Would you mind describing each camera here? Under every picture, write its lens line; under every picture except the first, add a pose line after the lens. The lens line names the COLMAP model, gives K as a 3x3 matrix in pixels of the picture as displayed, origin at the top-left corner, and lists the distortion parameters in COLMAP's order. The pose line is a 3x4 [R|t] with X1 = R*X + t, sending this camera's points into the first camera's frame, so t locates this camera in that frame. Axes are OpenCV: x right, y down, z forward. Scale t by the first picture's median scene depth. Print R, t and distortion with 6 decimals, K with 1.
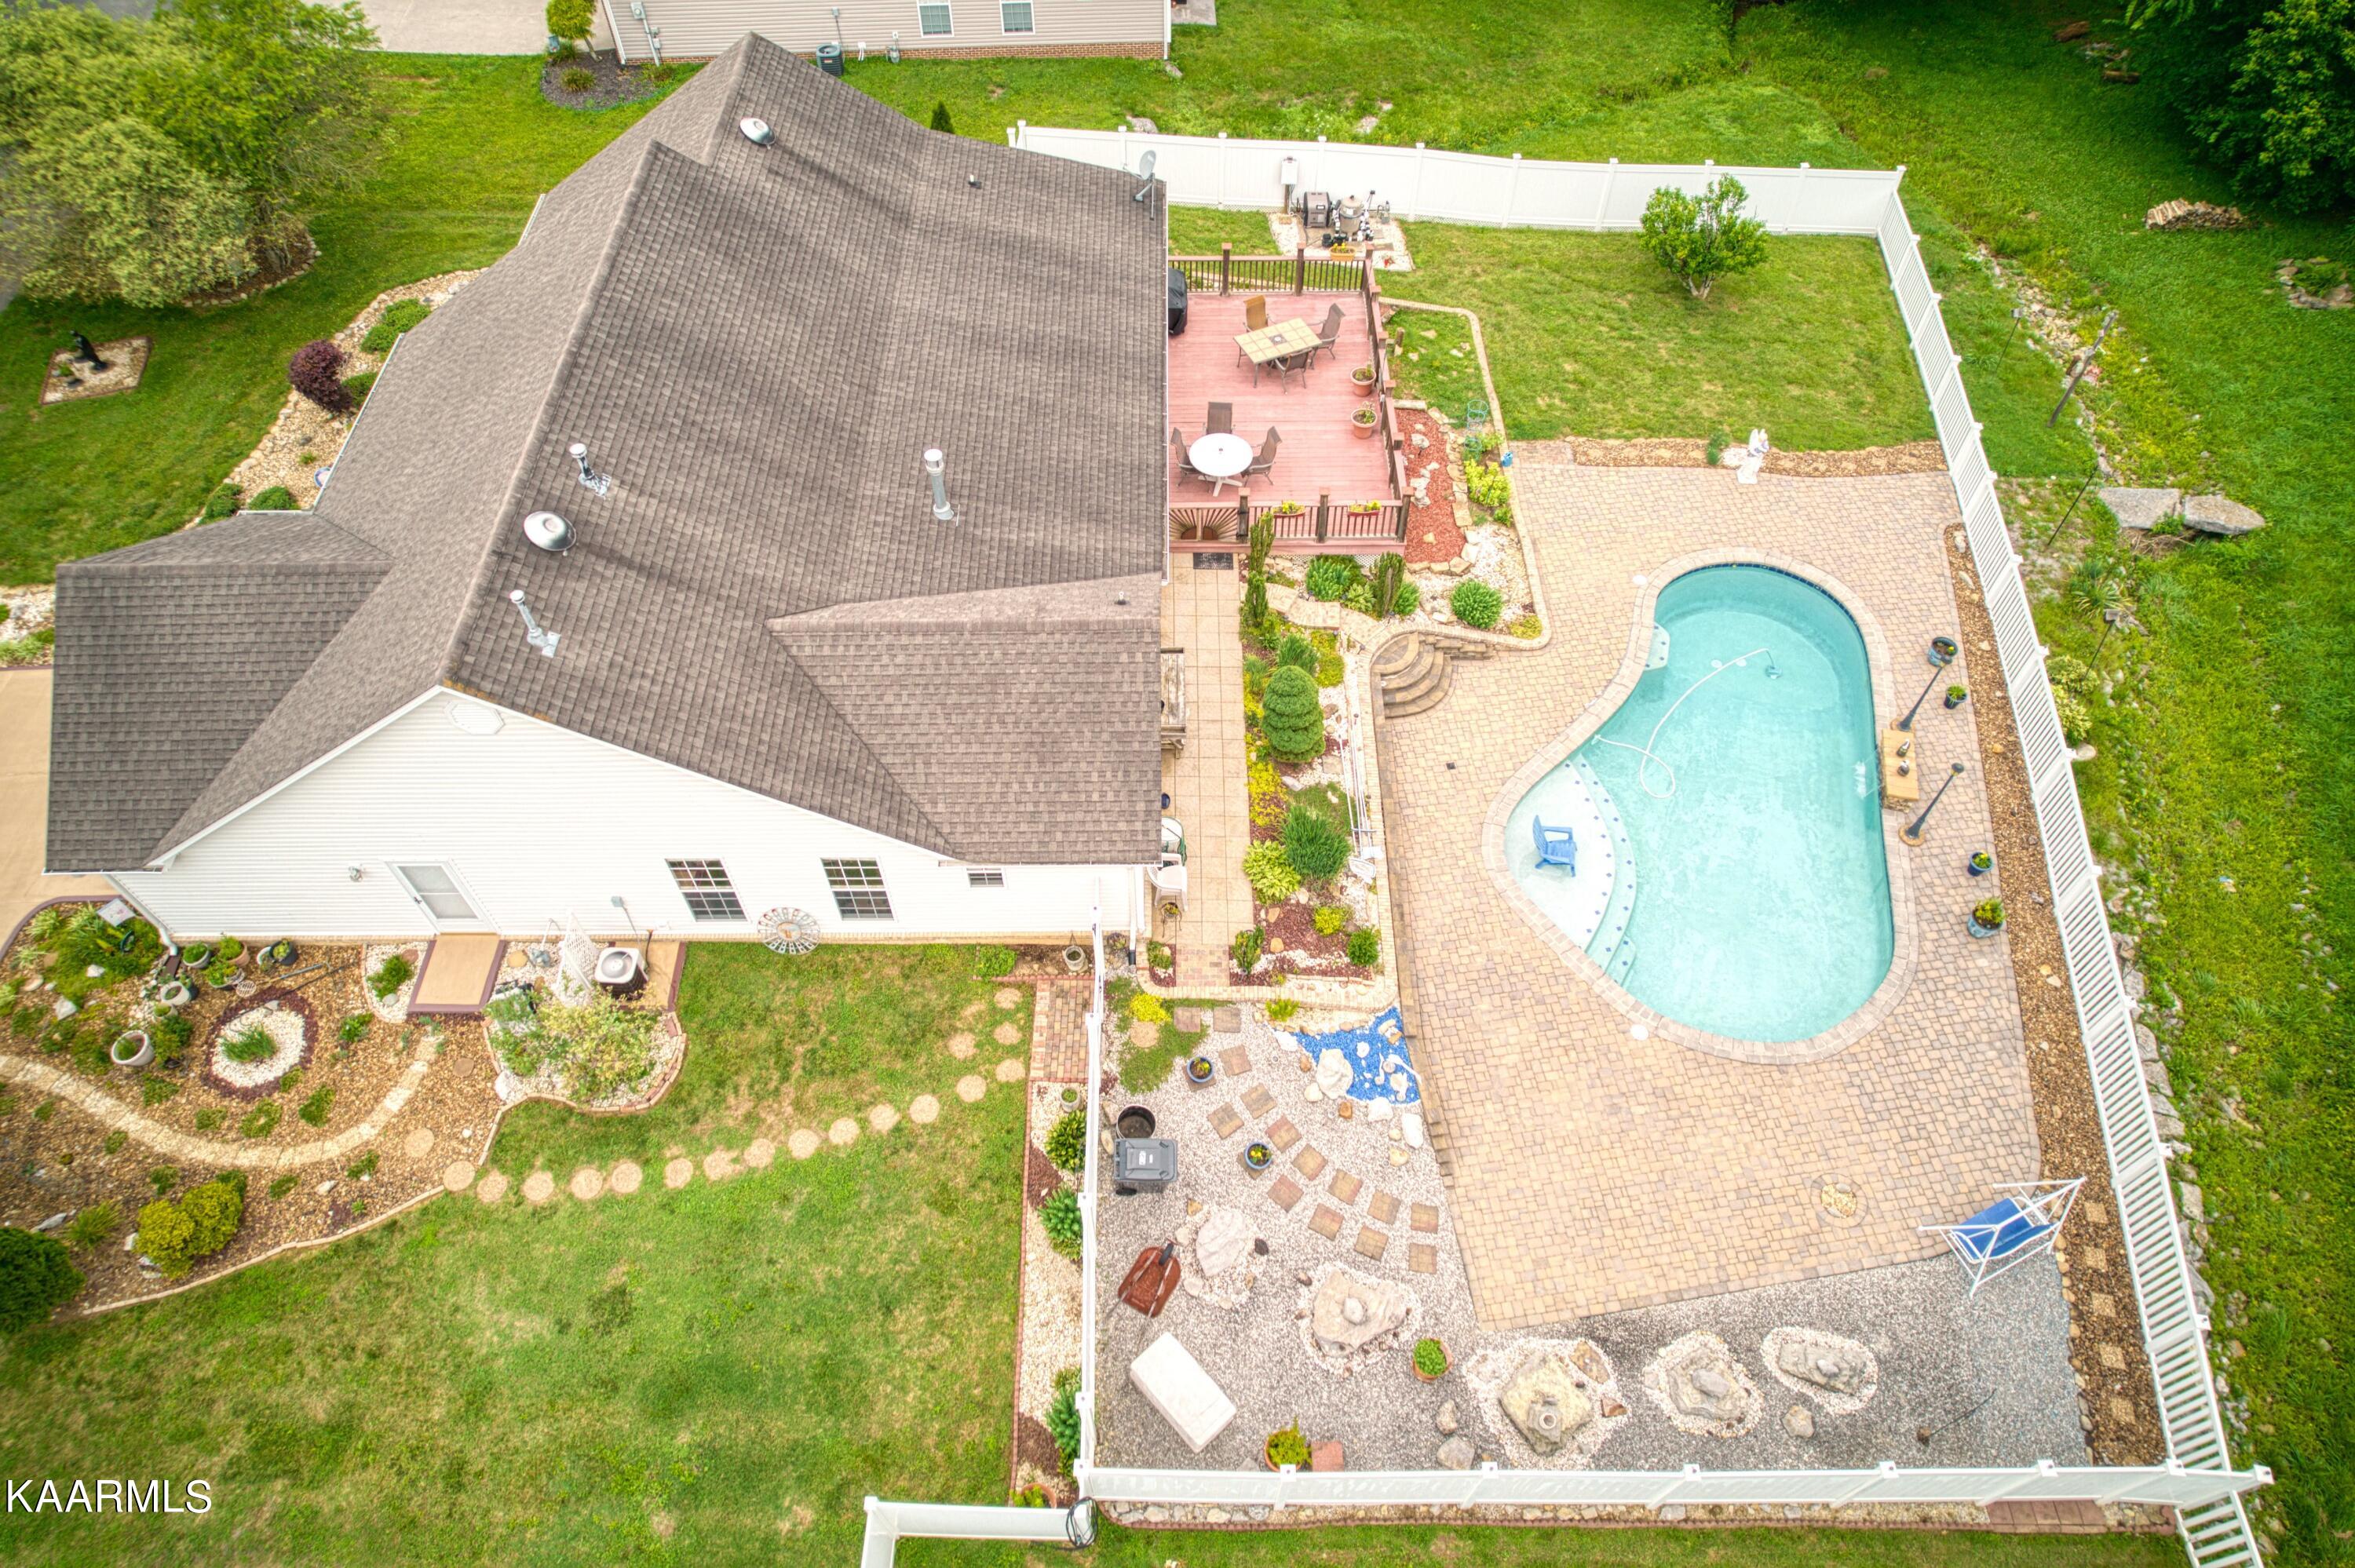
lens RADIAL K [[1503.0, 0, 1186.4], [0, 1503.0, 777.9], [0, 0, 1]] dist [-0.074935, 0.064943]
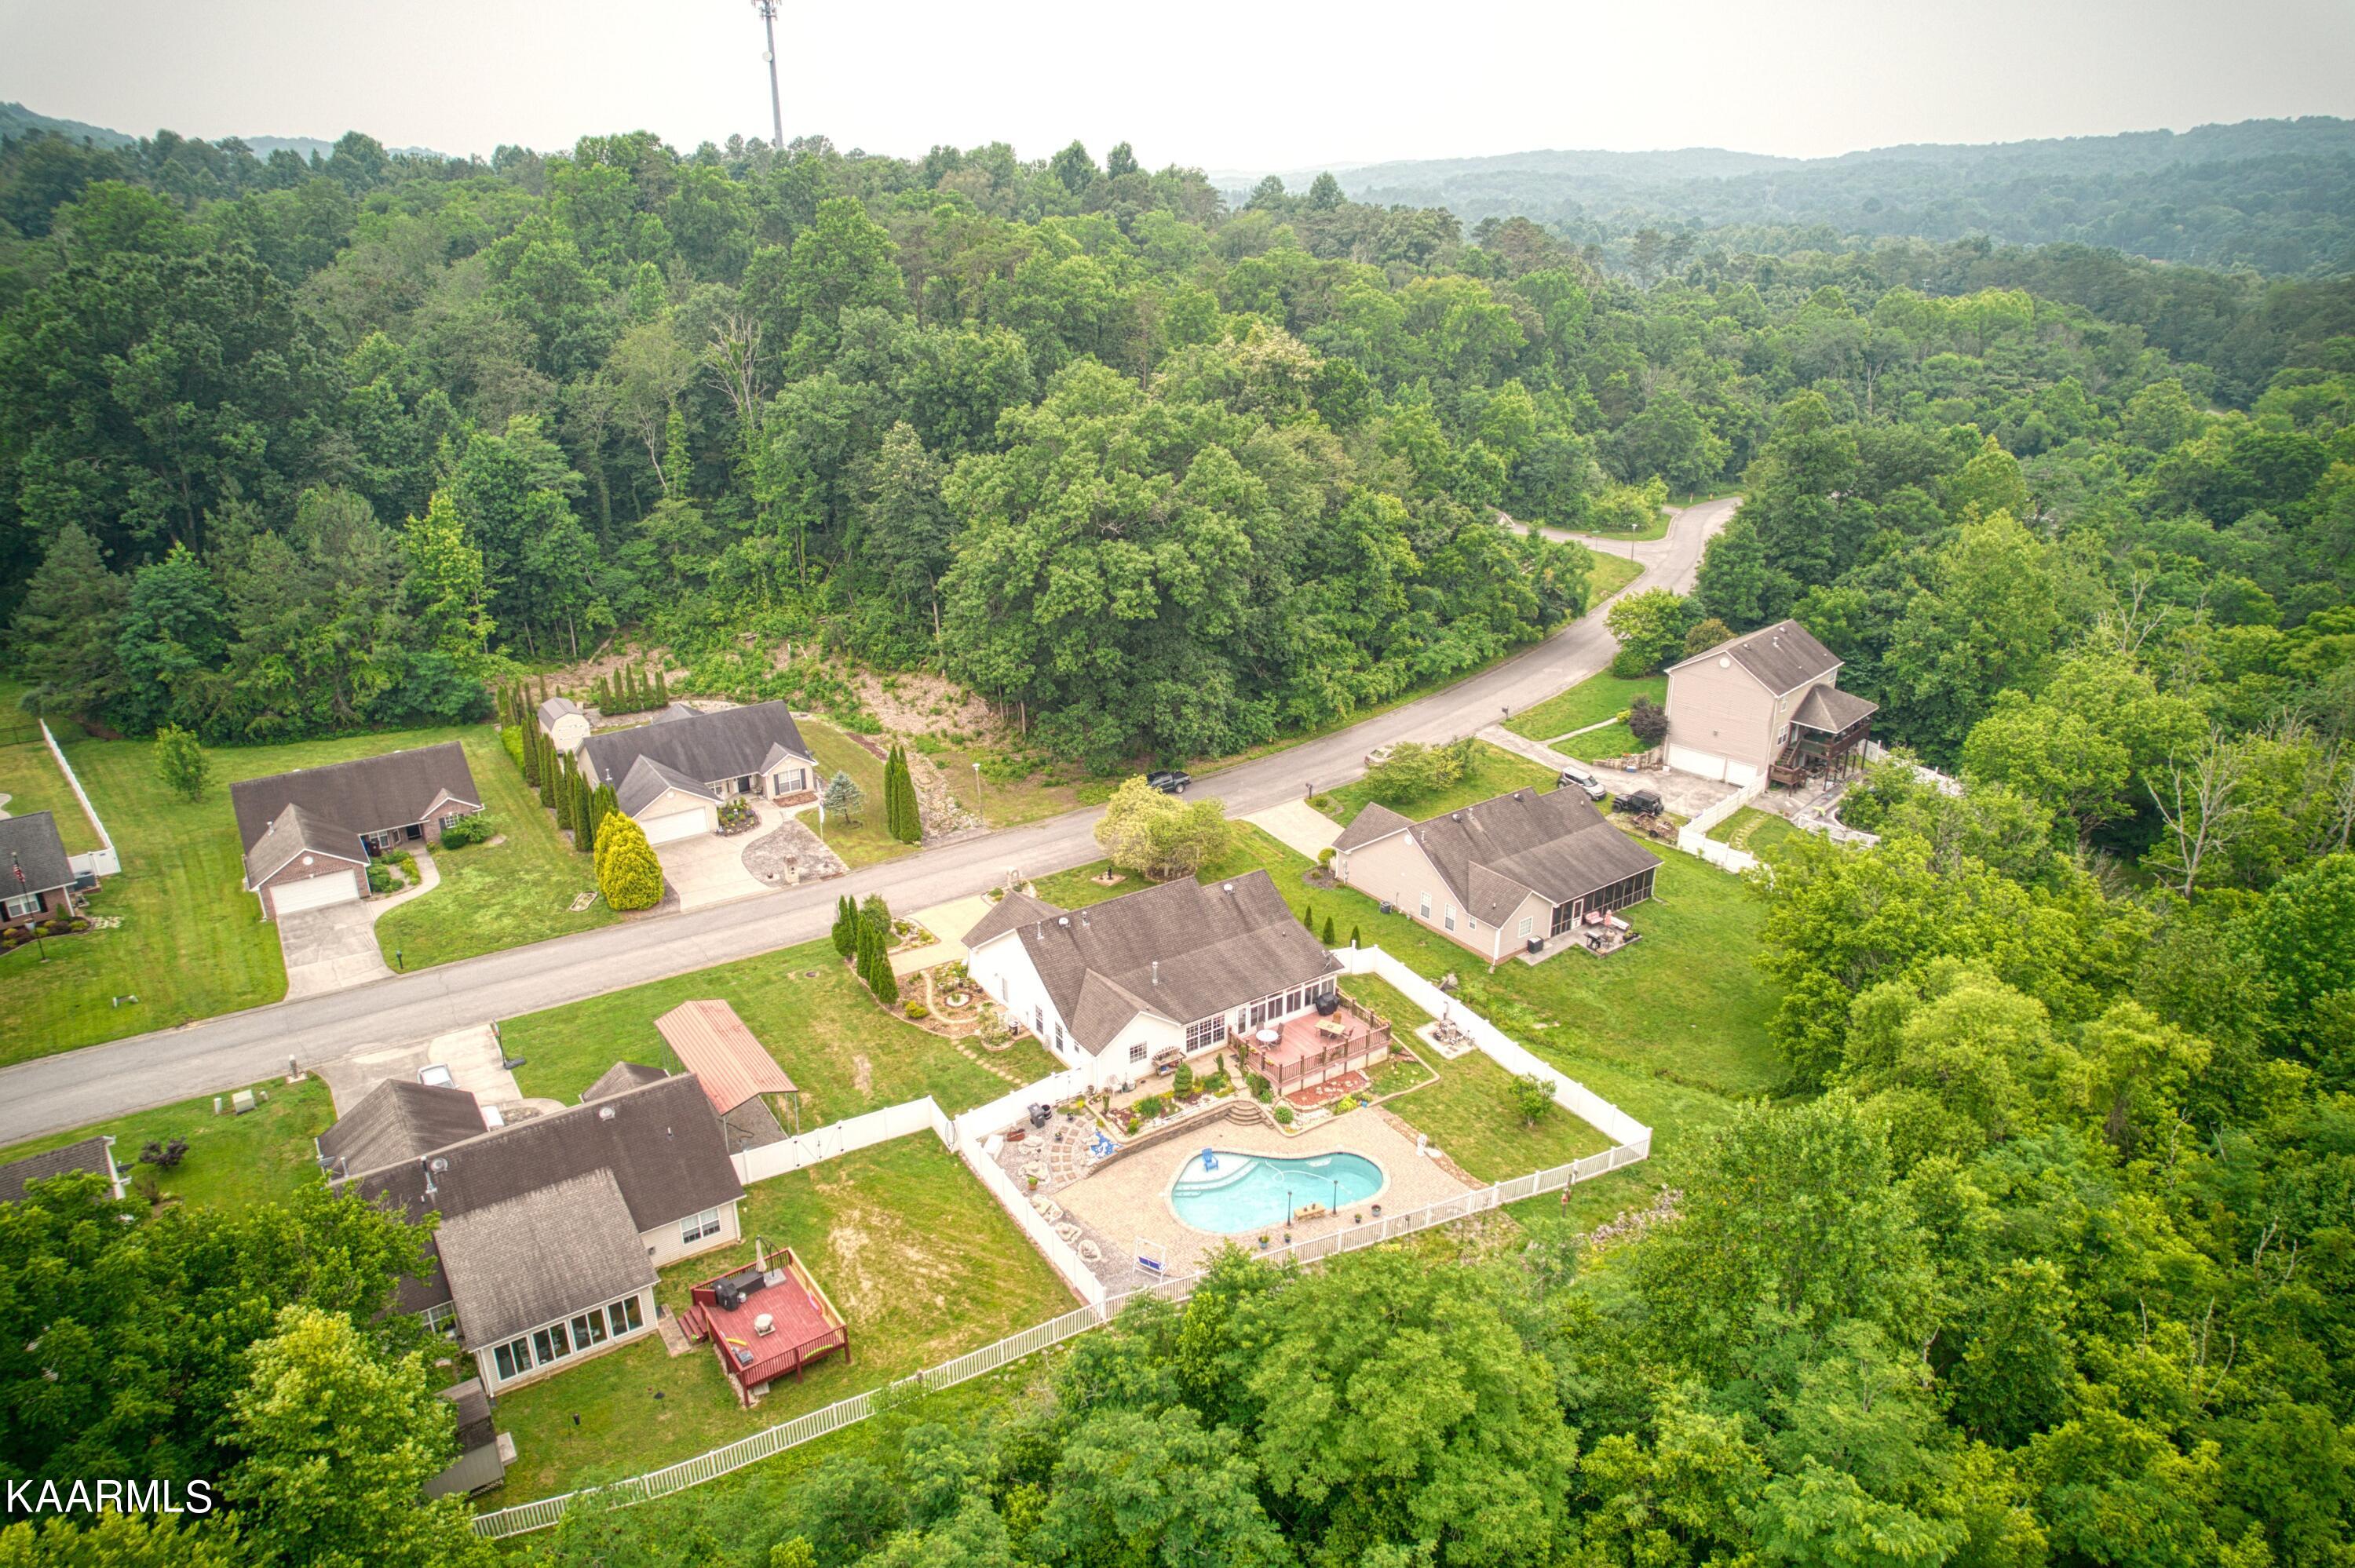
lens RADIAL K [[1503.0, 0, 1181.2], [0, 1503.0, 775.7], [0, 0, 1]] dist [-0.074935, 0.064943]
pose [[0.554203, 0.308978, -0.772911, 2.555984], [-0.664677, 0.723226, -0.187479, 0.097402], [0.501063, 0.617638, 0.606184, -1.474655]]
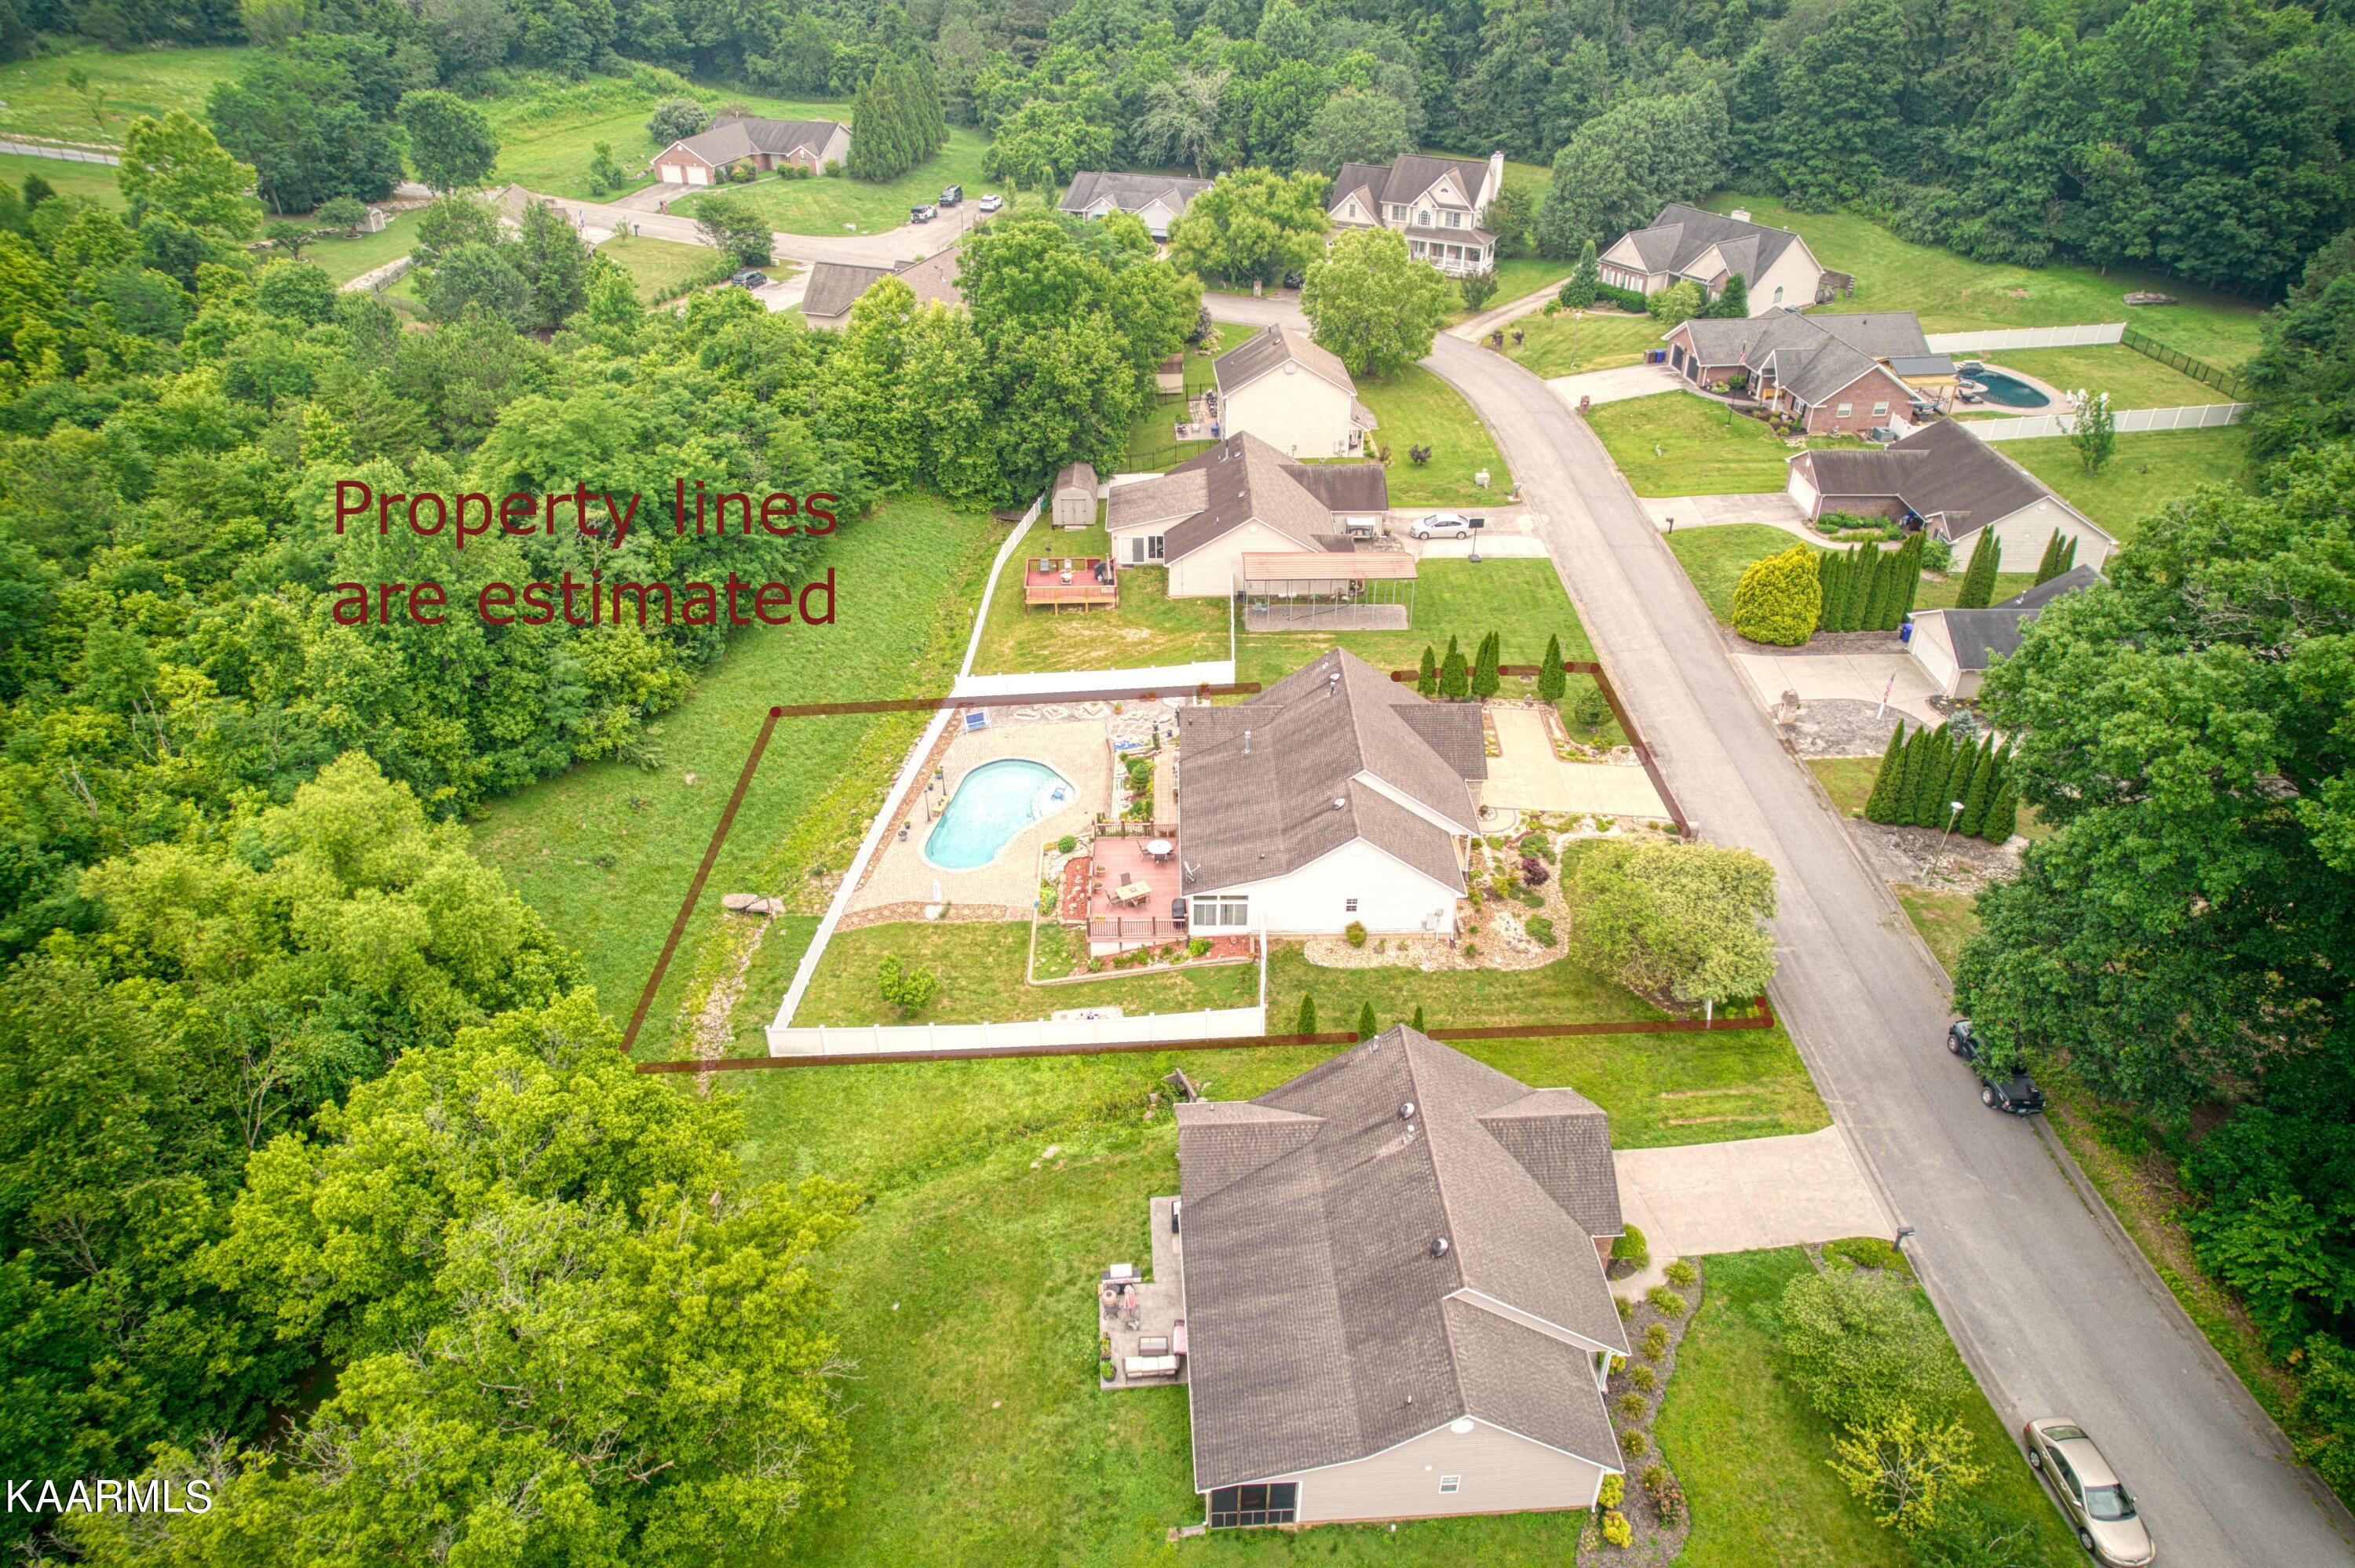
lens RADIAL K [[1503.0, 0, 1182.8], [0, 1503.0, 778.6], [0, 0, 1]] dist [-0.074935, 0.064943]
pose [[-0.999988, 0.004744, -0.000855, -0.019172], [-0.000534, 0.067356, 0.997729, -3.561892], [0.004791, 0.997718, -0.067353, 1.324767]]
